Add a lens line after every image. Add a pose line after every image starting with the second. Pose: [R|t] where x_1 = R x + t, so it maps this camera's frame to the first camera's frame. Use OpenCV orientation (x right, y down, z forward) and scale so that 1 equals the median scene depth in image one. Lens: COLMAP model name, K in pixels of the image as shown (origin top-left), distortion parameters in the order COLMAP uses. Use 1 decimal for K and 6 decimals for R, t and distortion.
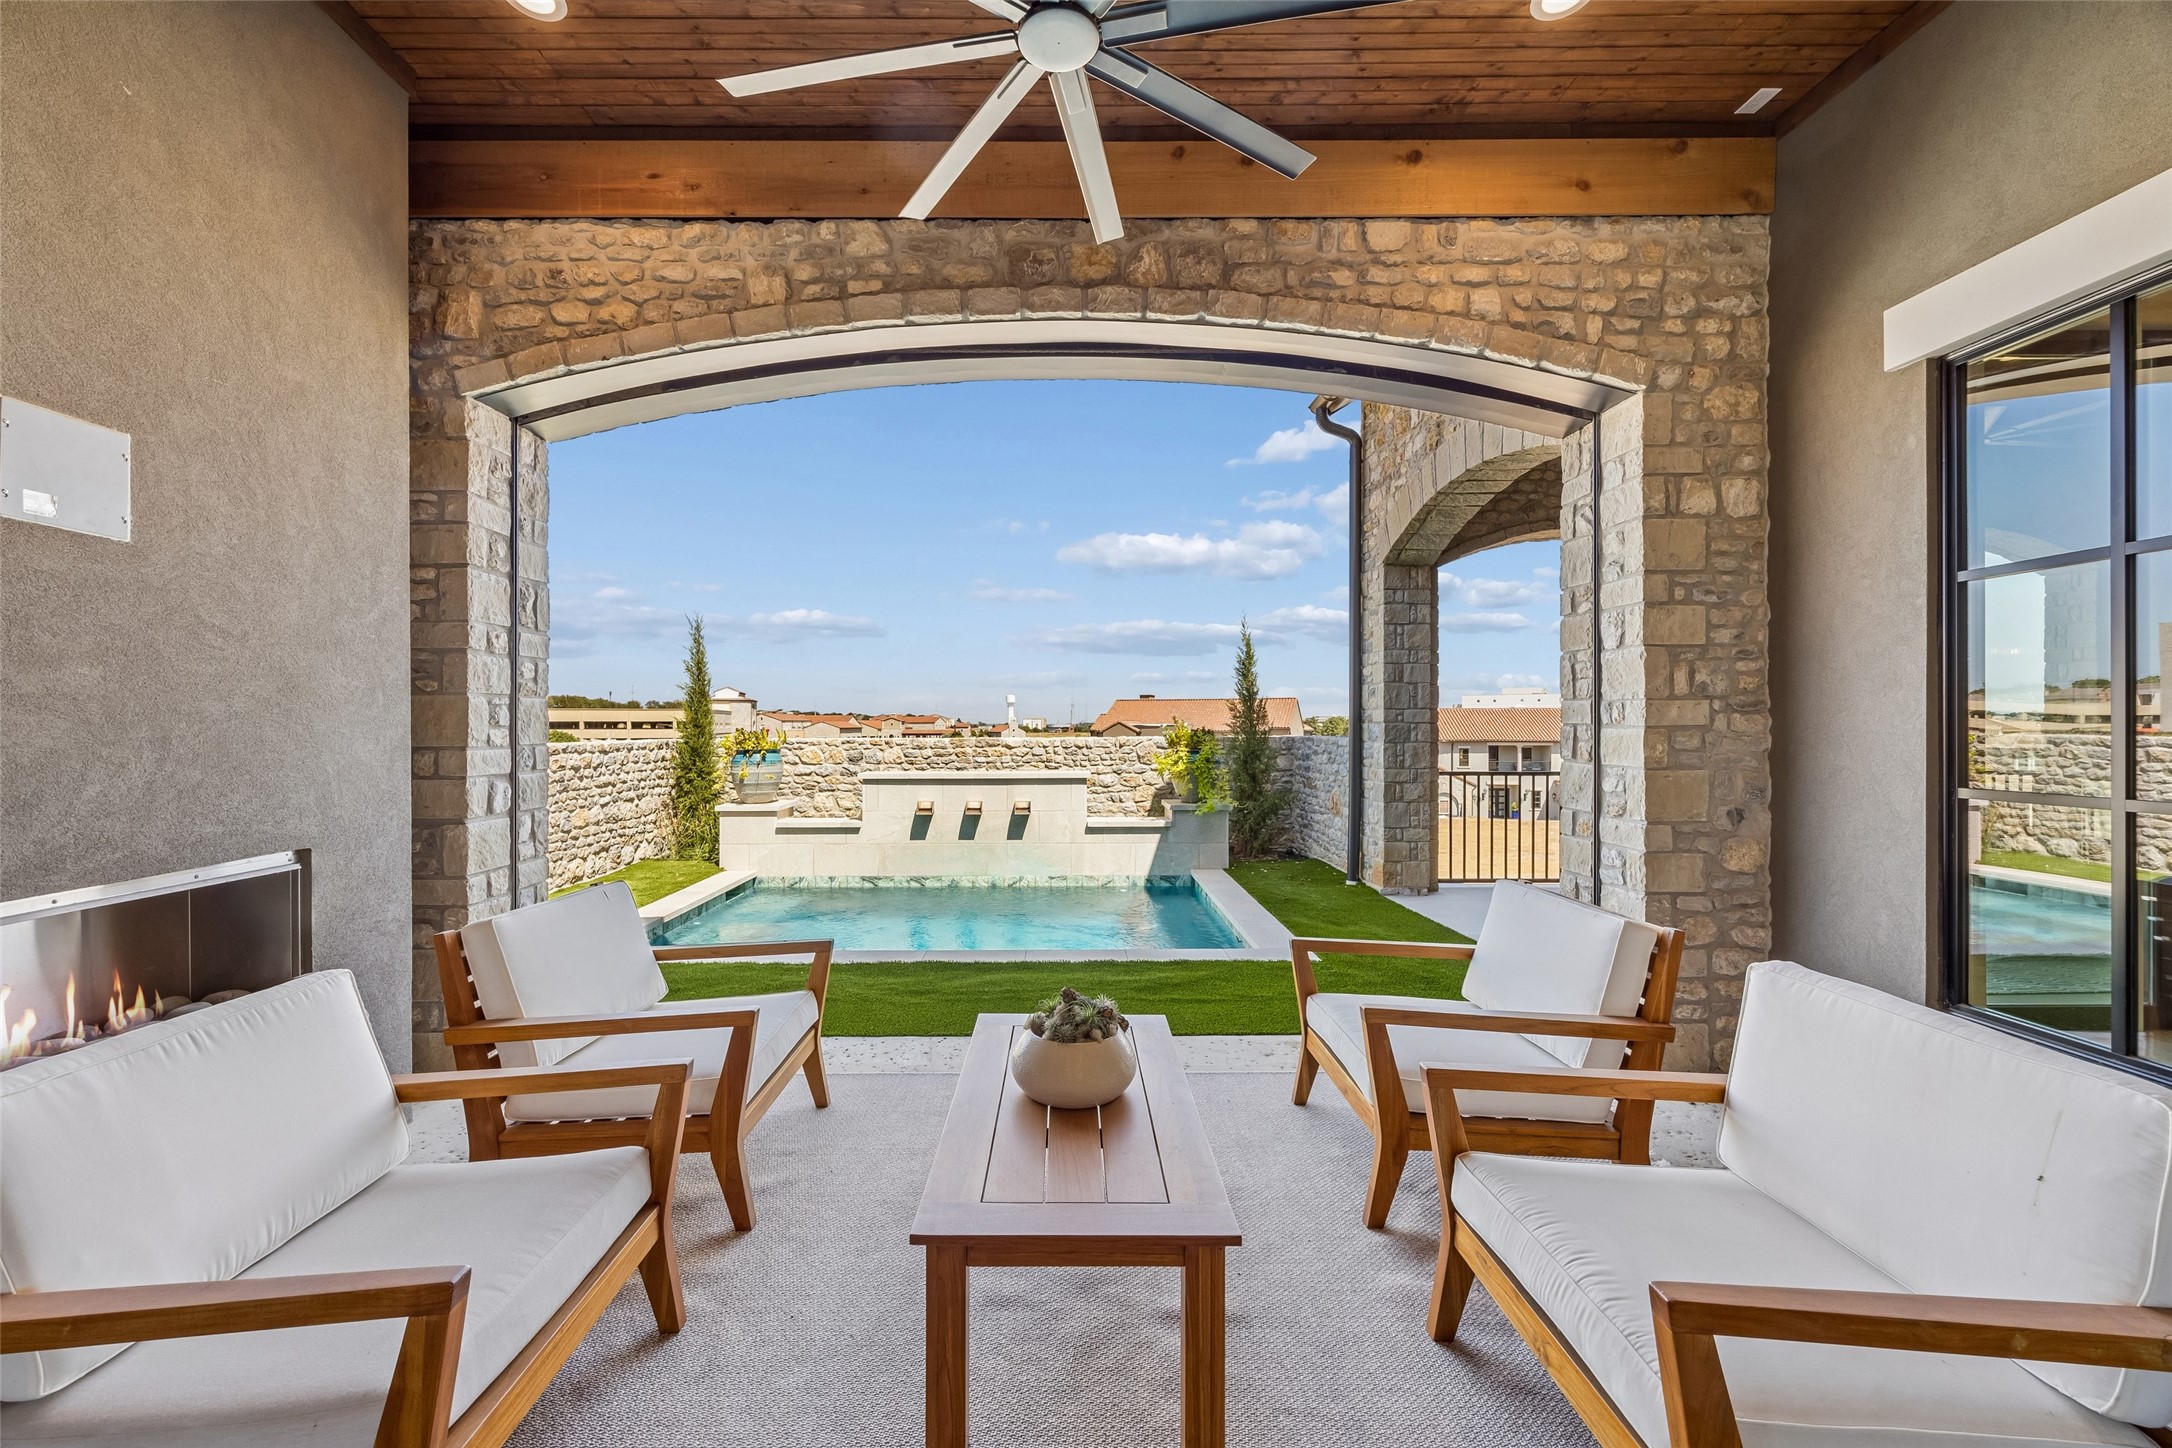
lens RADIAL K [[842.6, 0, 1065.0], [0, 842.6, 720.3], [0, 0, 1]] dist [-0.000301, -0.000080]
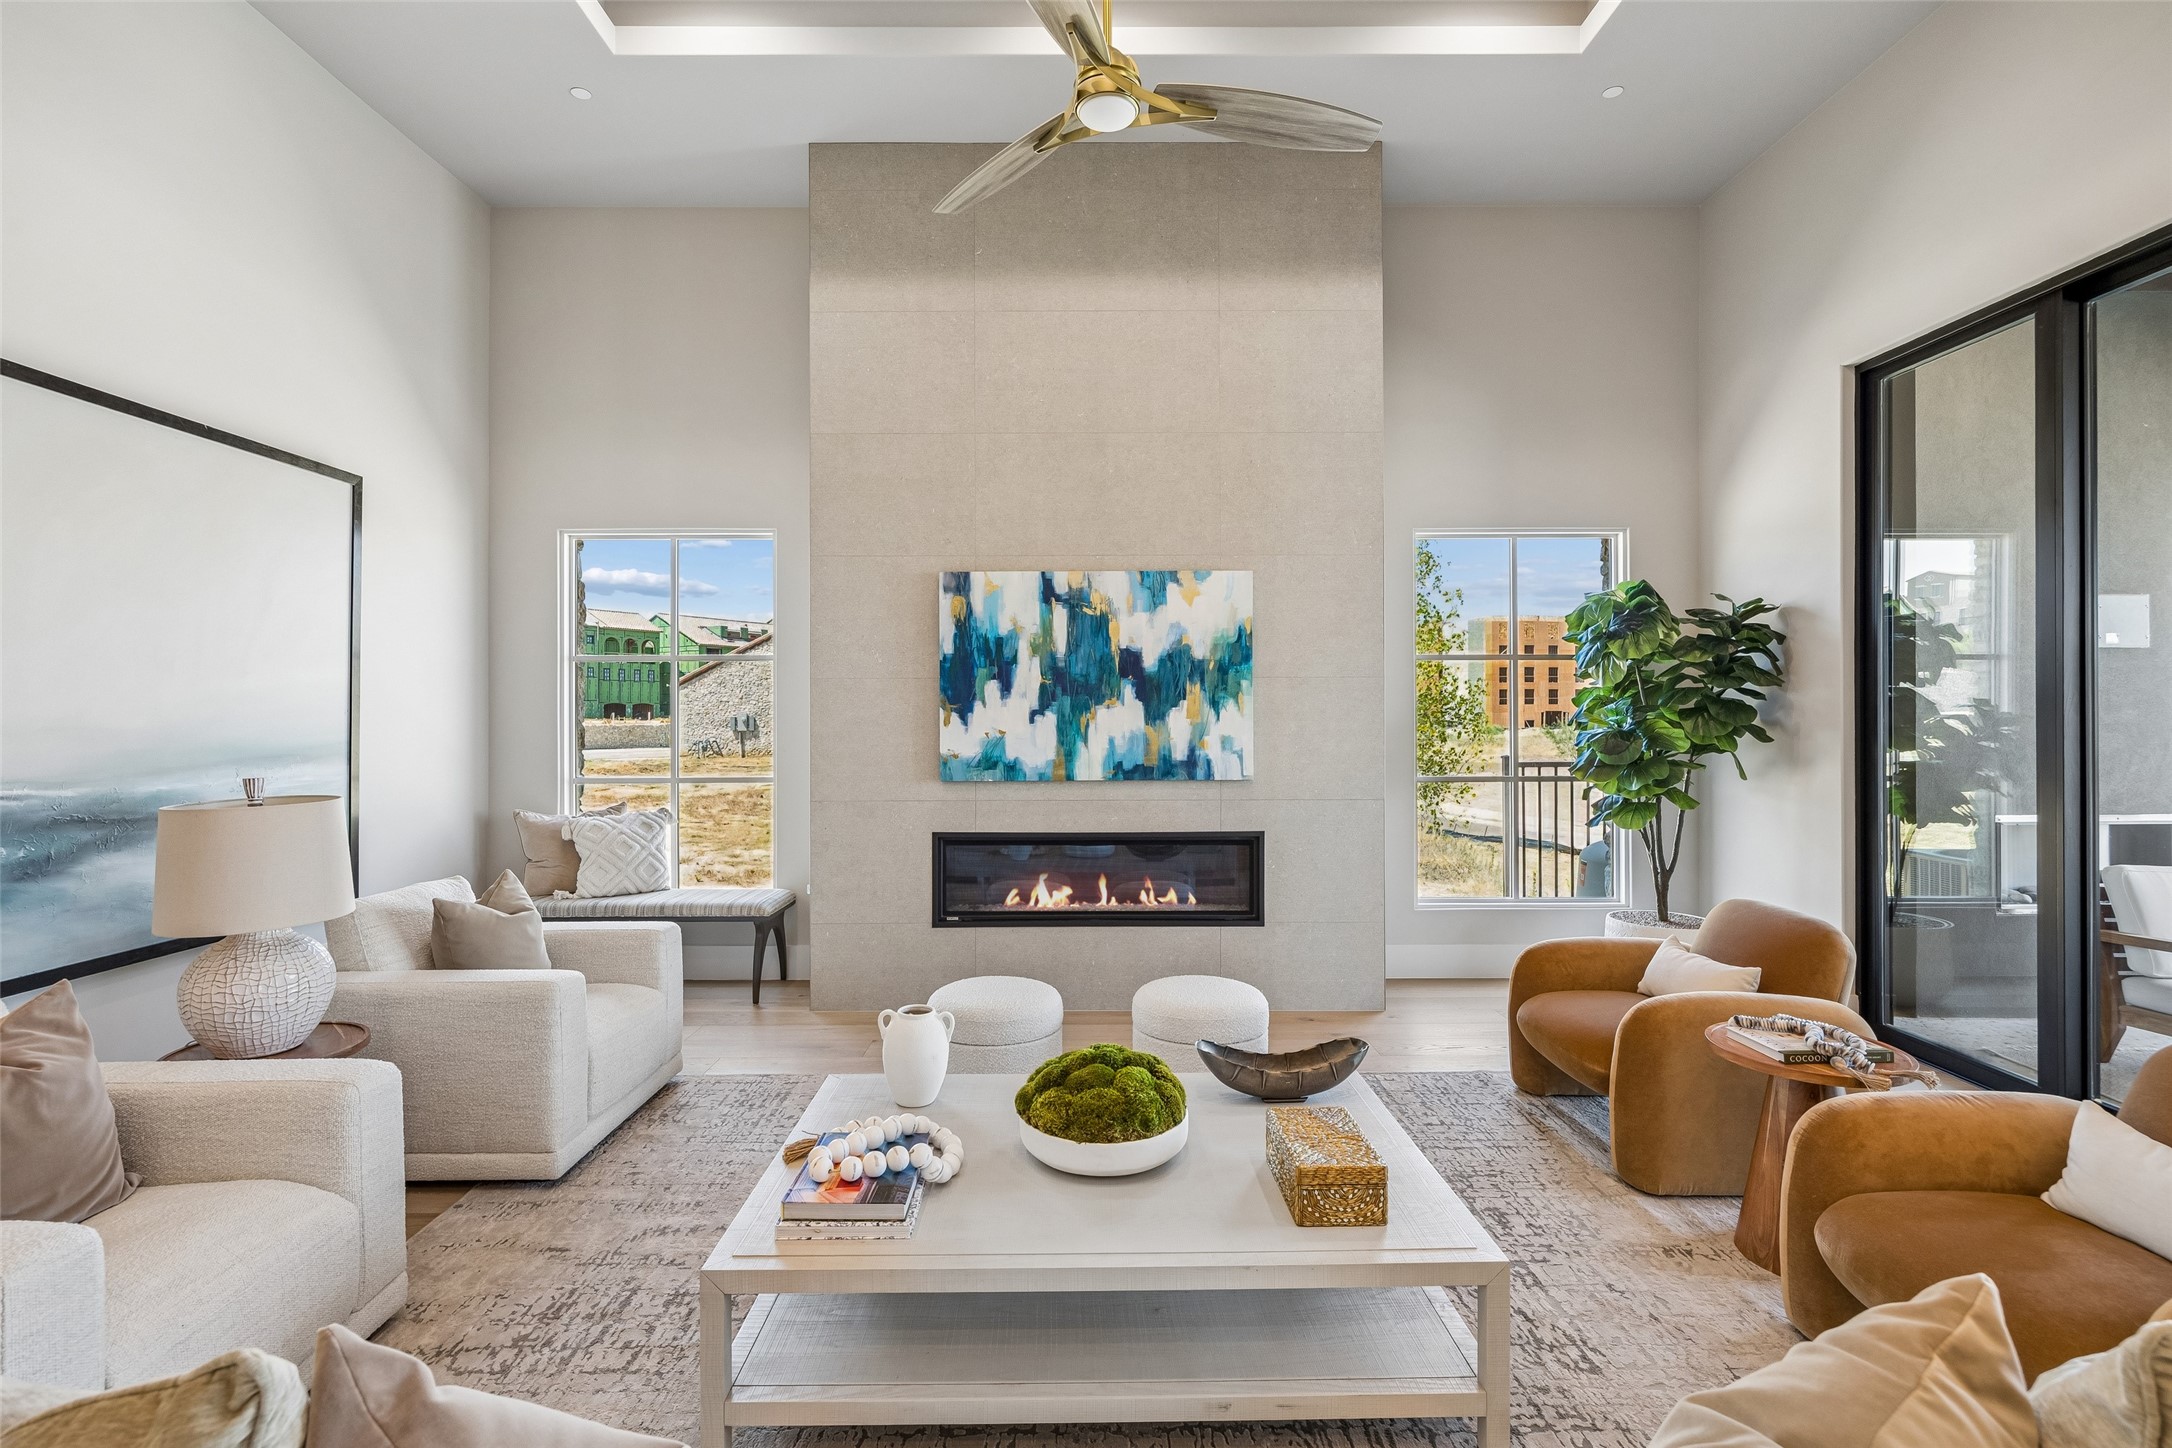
lens RADIAL K [[1014.2, 0, 1081.6], [0, 1014.2, 715.8], [0, 0, 1]] dist [0.003138, -0.000179]
pose [[-0.000557, 0.001929, -0.999998, 0.794585], [0.007257, 0.999972, 0.001925, -0.041516], [0.999974, -0.007256, -0.000571, -0.929625]]
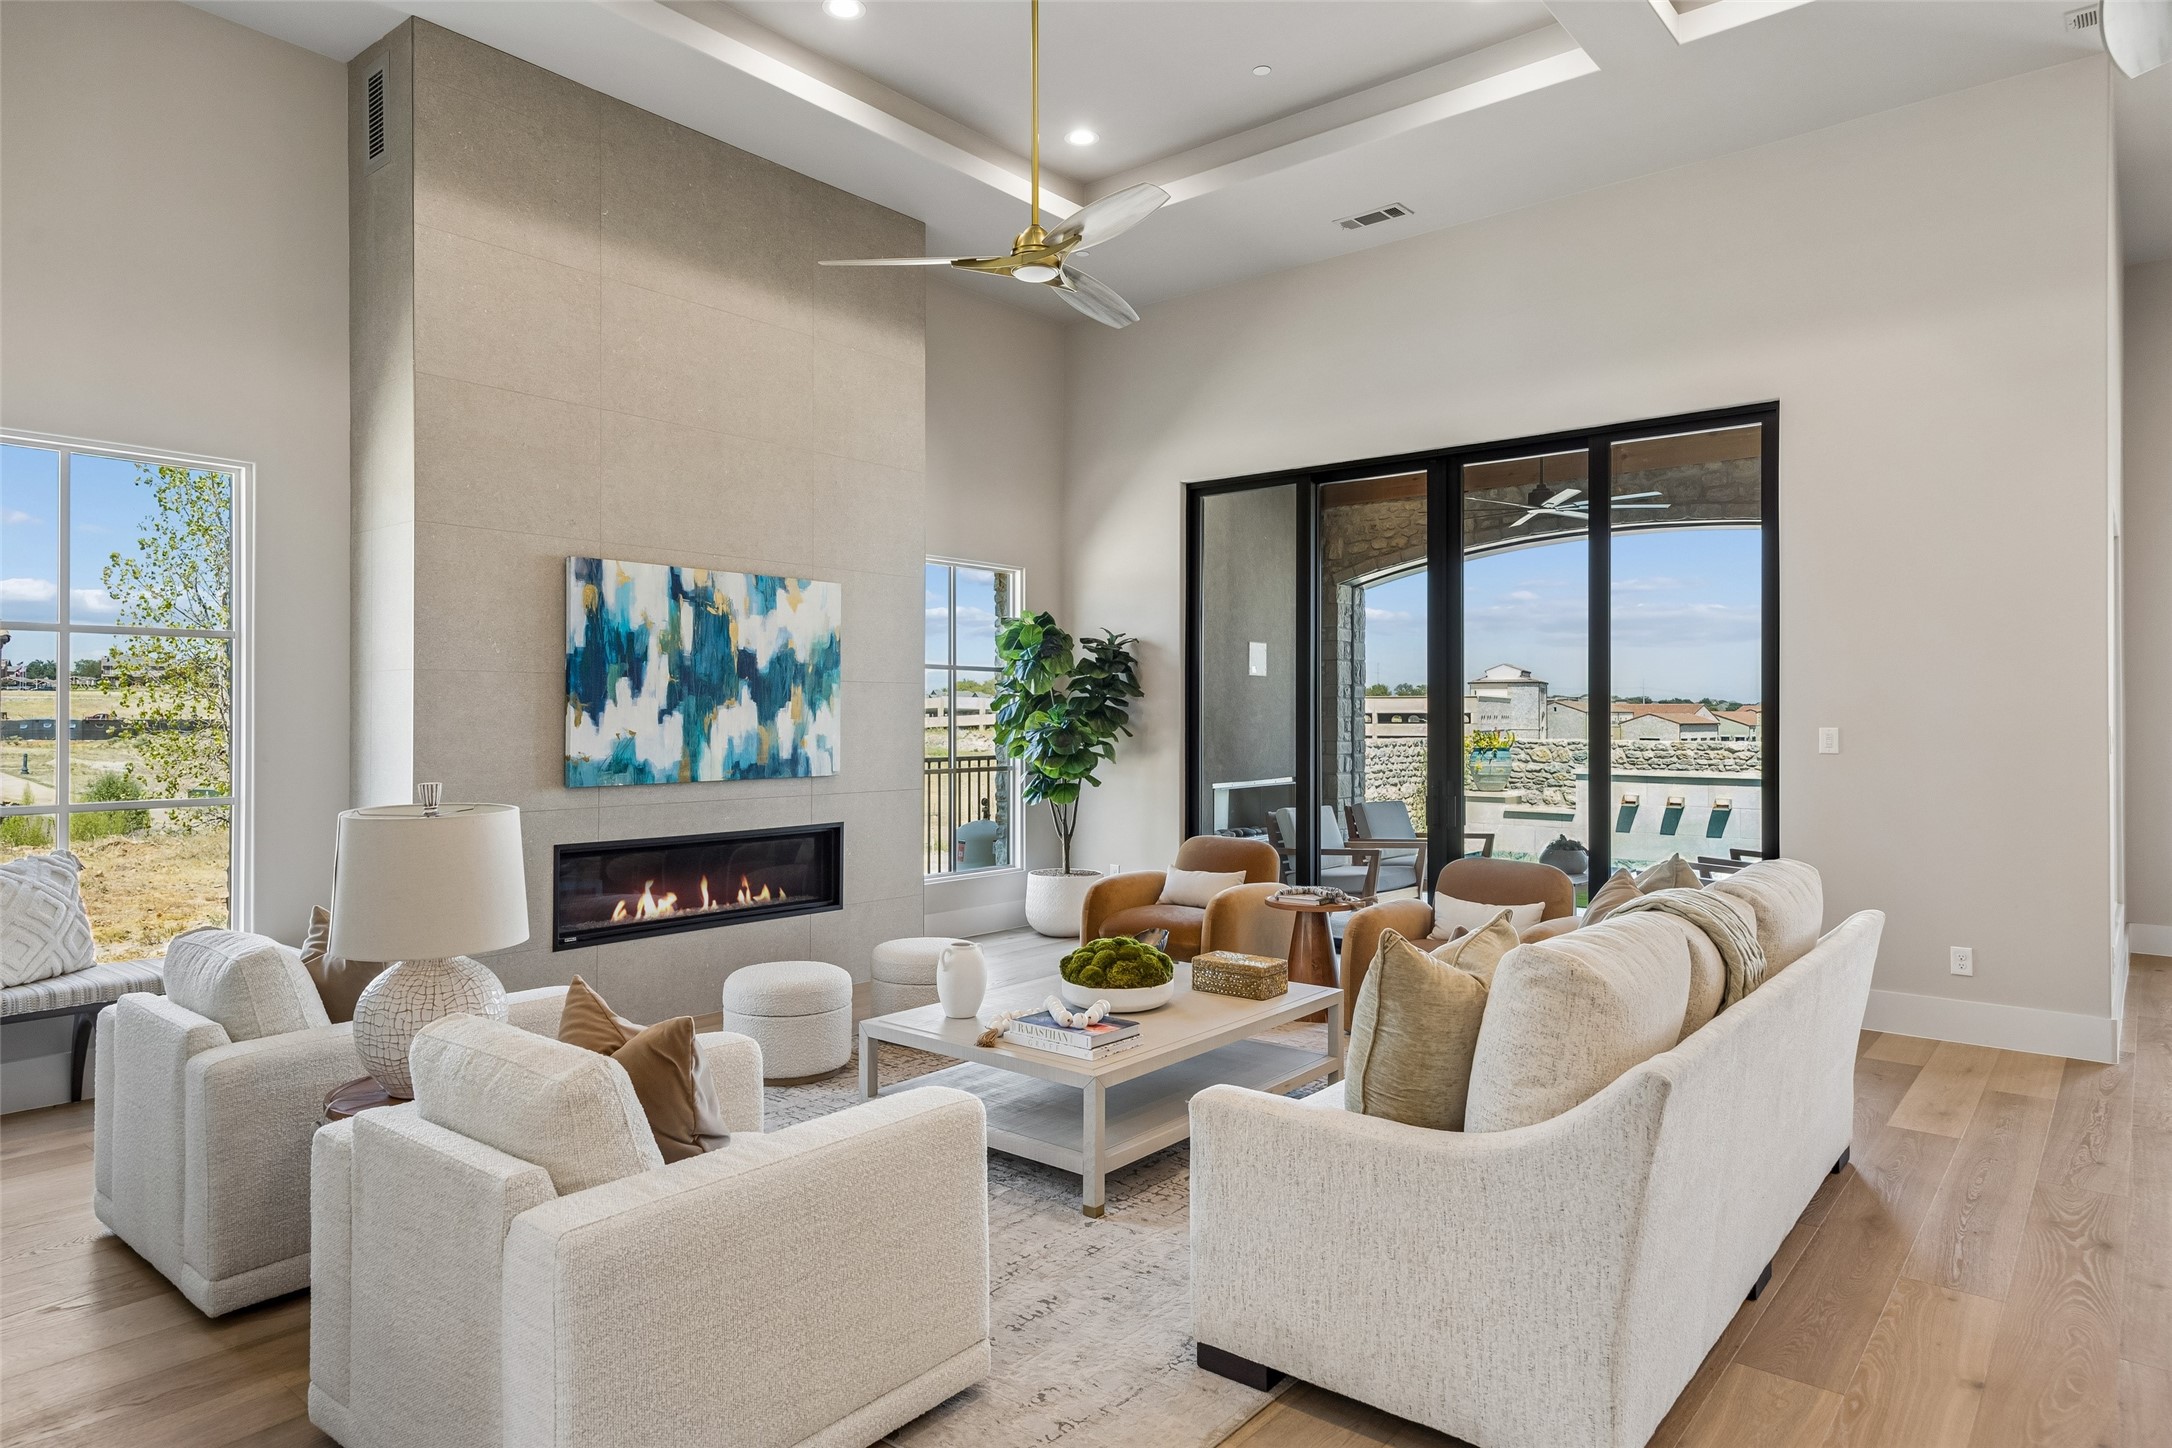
lens RADIAL K [[1292.7, 0, 1089.0], [0, 1292.7, 706.7], [0, 0, 1]] dist [0.030654, -0.000549]
pose [[0.769162, -0.001921, -0.639051, 0.927348], [-0.000033, 0.999995, -0.003045, -0.045898], [0.639054, 0.002363, 0.769158, -1.953666]]
